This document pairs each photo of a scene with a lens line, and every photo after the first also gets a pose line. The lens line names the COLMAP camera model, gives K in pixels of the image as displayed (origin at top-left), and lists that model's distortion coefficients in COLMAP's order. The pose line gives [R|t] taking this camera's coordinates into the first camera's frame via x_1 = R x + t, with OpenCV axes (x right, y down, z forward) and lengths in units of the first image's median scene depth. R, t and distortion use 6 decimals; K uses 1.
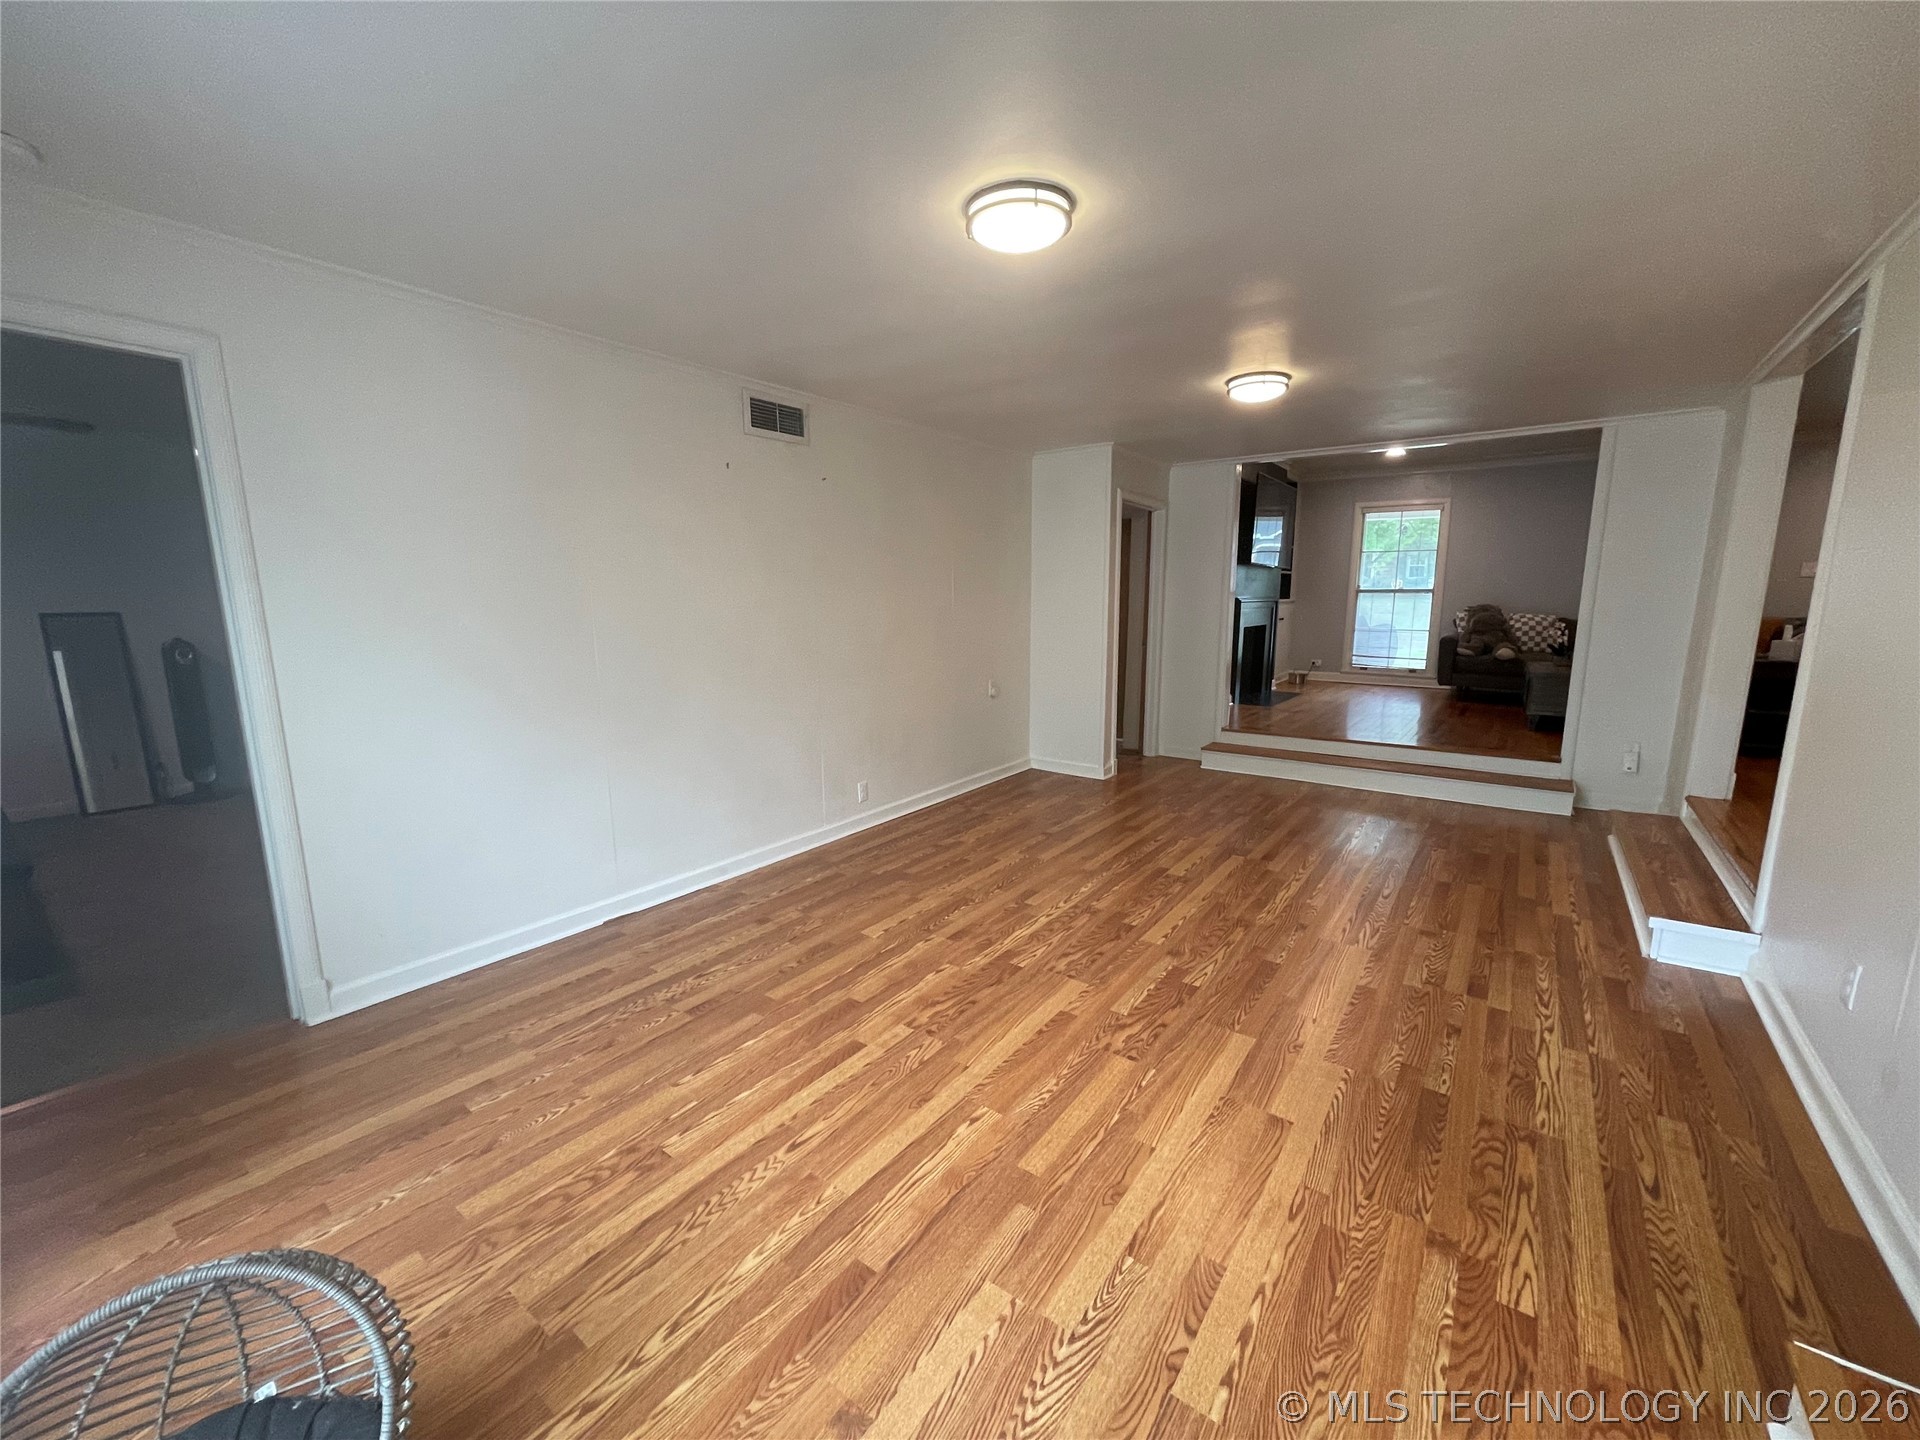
lens RADIAL K [[774.5, 0, 971.4], [0, 774.5, 730.4], [0, 0, 1]] dist [-0.000780, -0.000115]
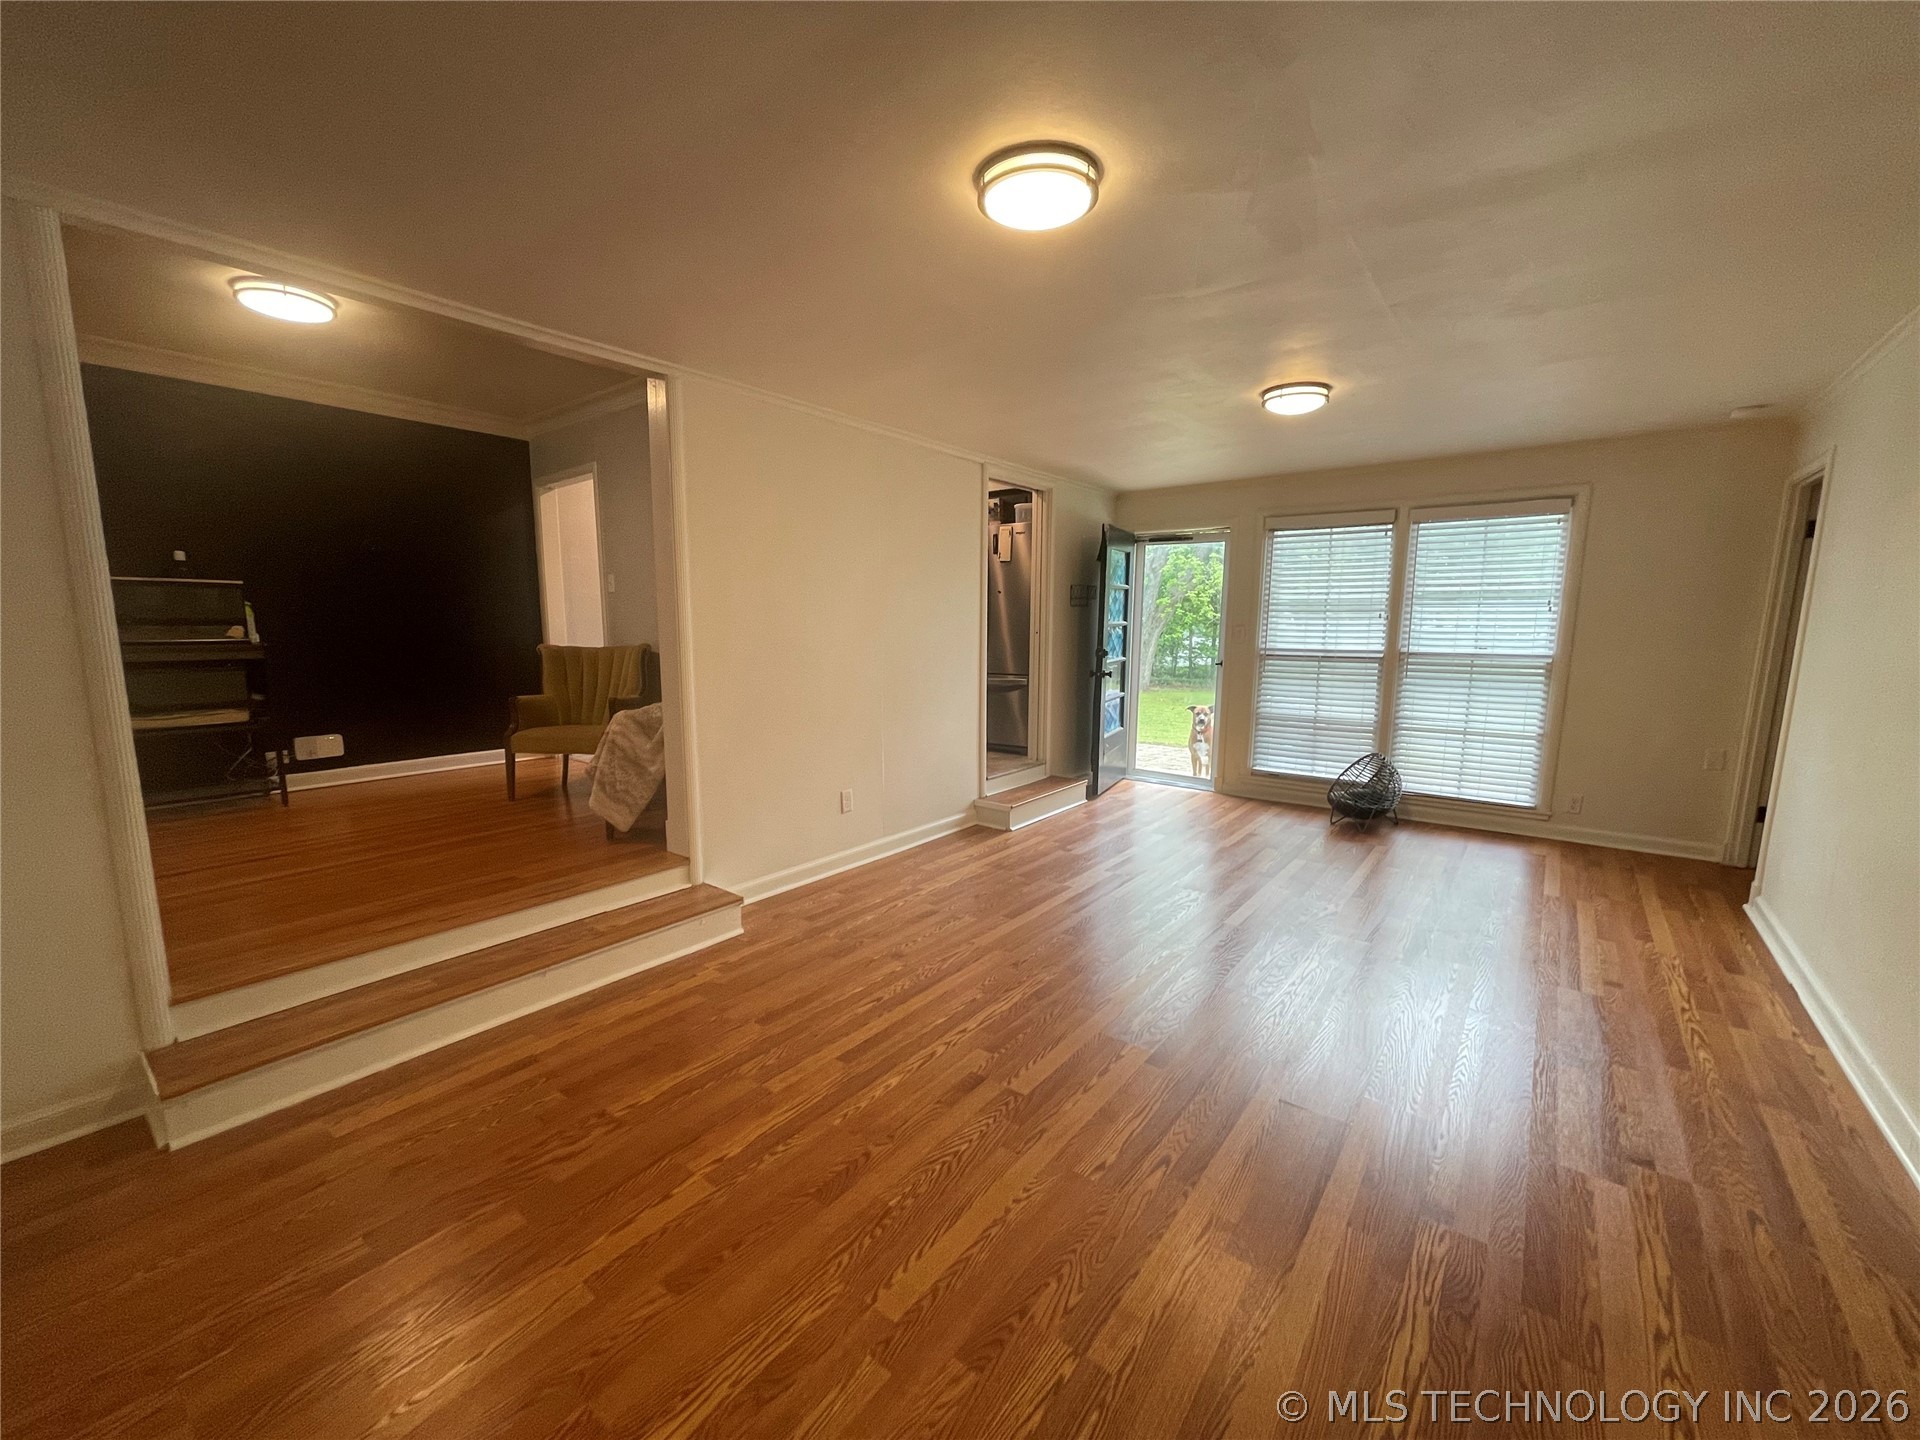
lens RADIAL K [[793.7, 0, 938.9], [0, 793.7, 673.6], [0, 0, 1]] dist [-0.000674, -0.000080]
pose [[-0.998350, -0.003317, 0.057318, 0.423880], [0.010814, 0.969600, 0.244457, -0.309449], [-0.056386, 0.244674, -0.967965, 1.699714]]
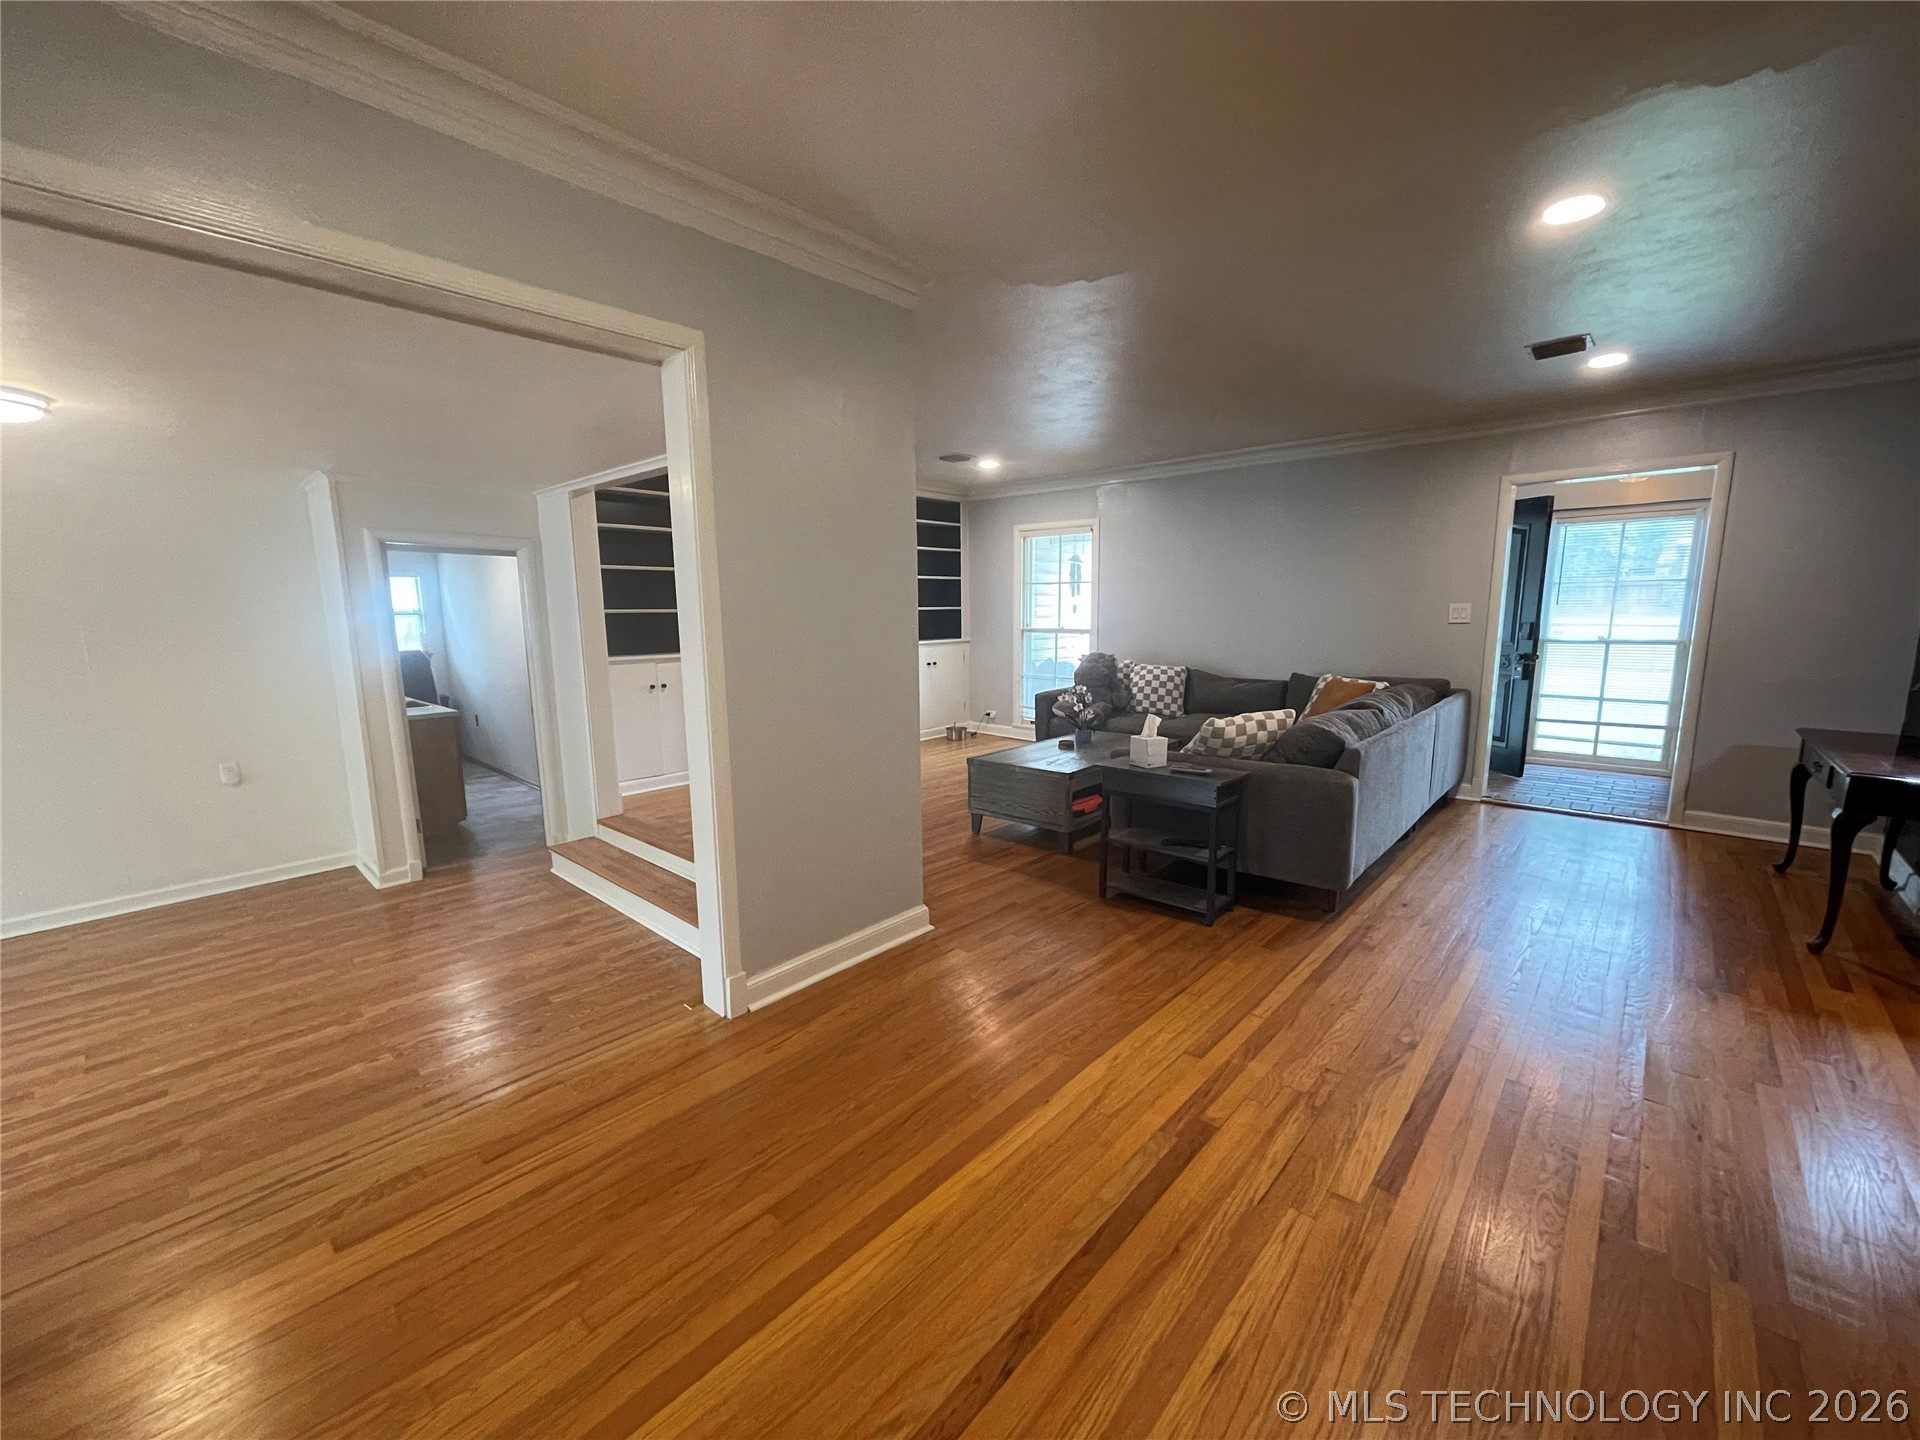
lens RADIAL K [[770.3, 0, 960.0], [0, 770.3, 720.0], [0, 0, 1]] dist [-0.002268, -0.000358]
pose [[0.992839, 0.009487, -0.119087, 1.418431], [-0.012263, 0.999669, -0.022599, -0.167753], [0.118833, 0.023897, 0.992627, 0.435623]]
